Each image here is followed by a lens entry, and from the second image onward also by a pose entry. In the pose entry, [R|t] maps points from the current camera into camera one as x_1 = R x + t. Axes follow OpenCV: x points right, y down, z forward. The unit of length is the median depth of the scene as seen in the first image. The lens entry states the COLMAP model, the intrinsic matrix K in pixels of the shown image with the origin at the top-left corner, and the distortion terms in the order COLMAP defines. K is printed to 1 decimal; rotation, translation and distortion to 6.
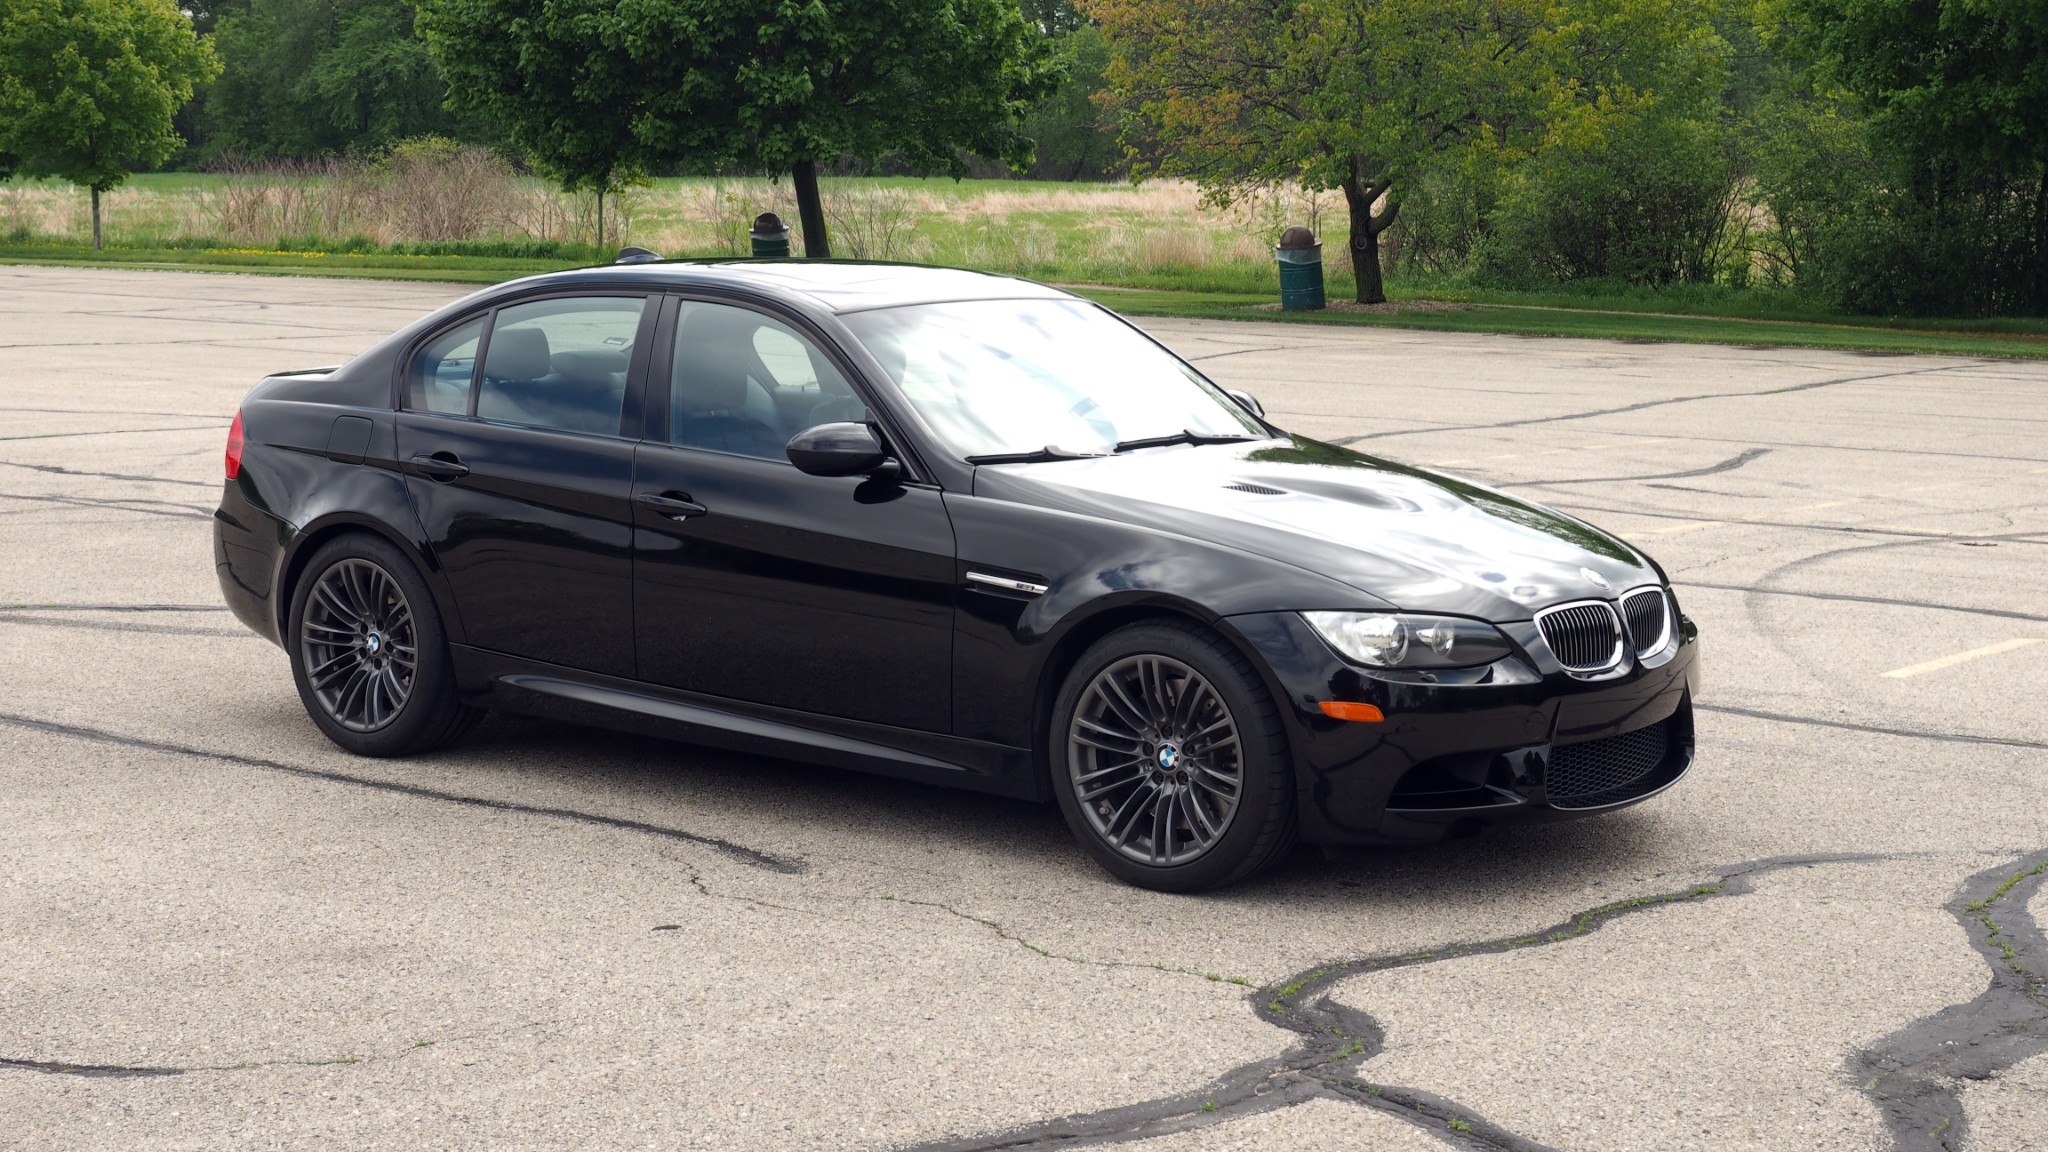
lens RADIAL K [[3127.8, 0, 1040.5], [0, 3127.8, 566.7], [0, 0, 1]] dist [-0.010871, 0.000000]
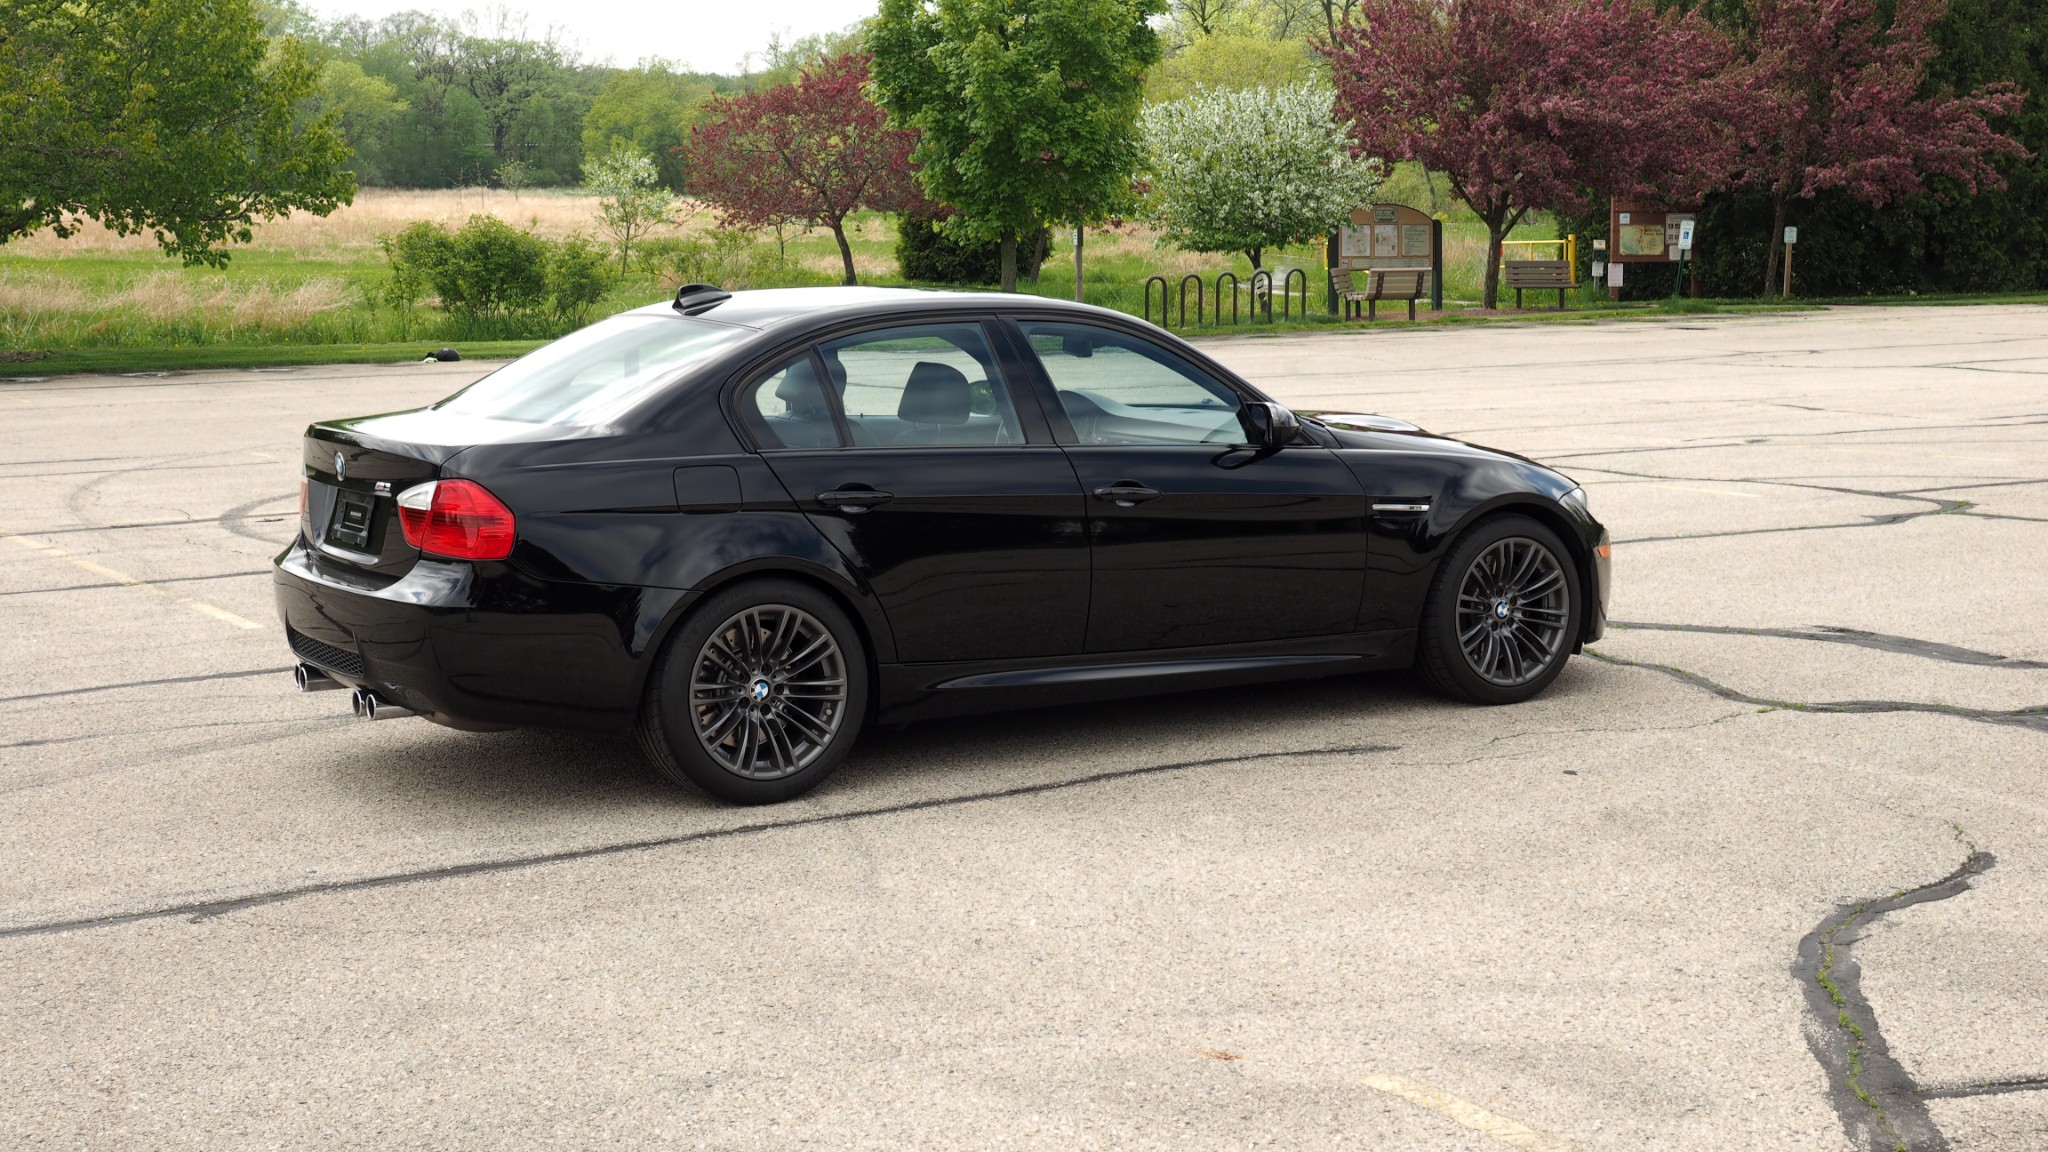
lens RADIAL K [[2779.0, 0, 1023.1], [0, 2779.0, 572.1], [0, 0, 1]] dist [-0.021529, 0.000000]
pose [[0.368049, -0.134667, 0.920003, -1.188244], [0.125847, 0.987566, 0.094211, -0.101670], [-0.921250, 0.081105, 0.380420, 0.709760]]
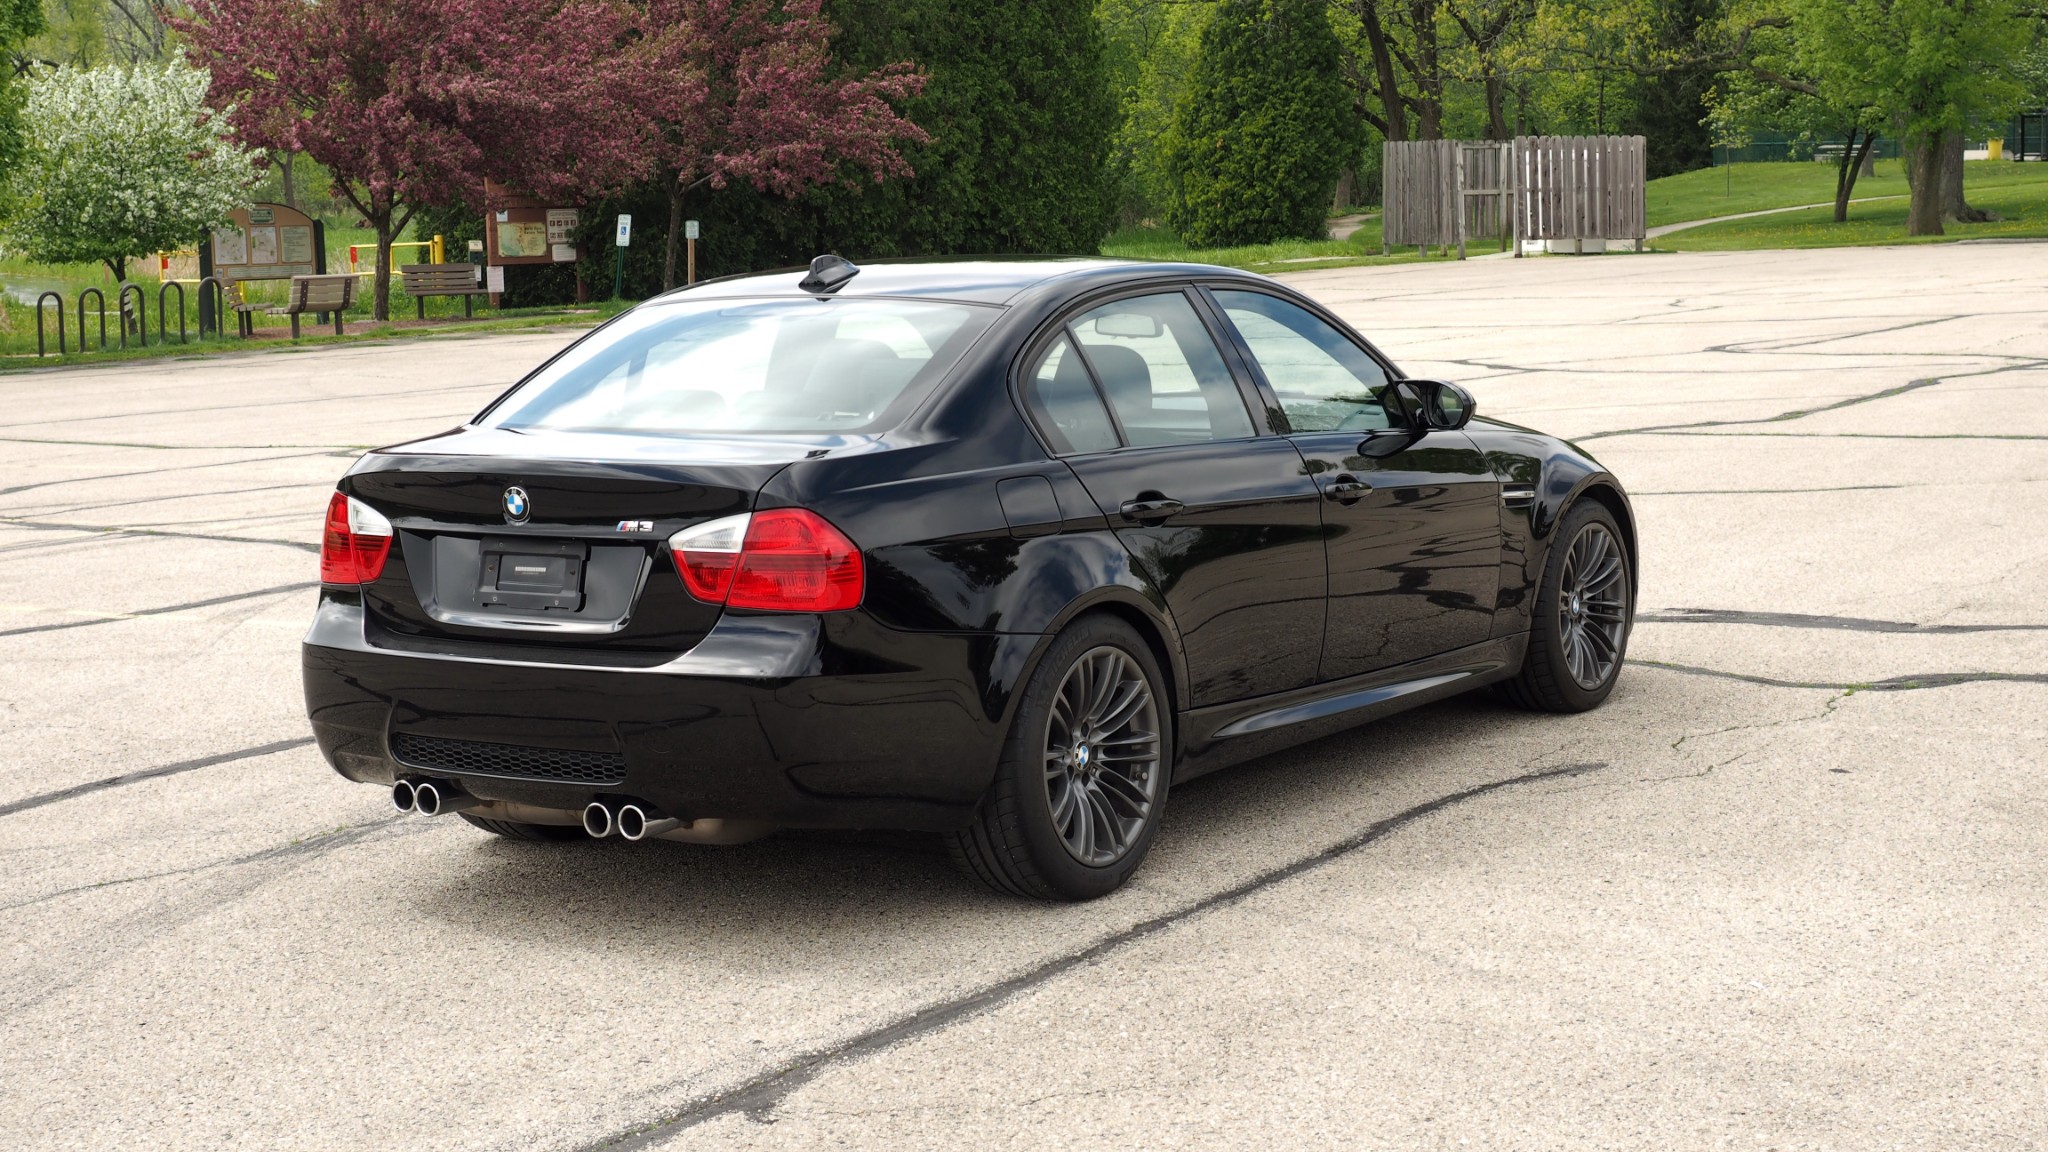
lens RADIAL K [[3127.8, 0, 1023.0], [0, 3127.8, 584.4], [0, 0, 1]] dist [-0.010871, 0.000000]
pose [[-0.044850, -0.135144, 0.989810, -1.189999], [0.145743, 0.979321, 0.140316, -0.156871], [-0.988305, 0.150551, -0.024226, 1.240824]]
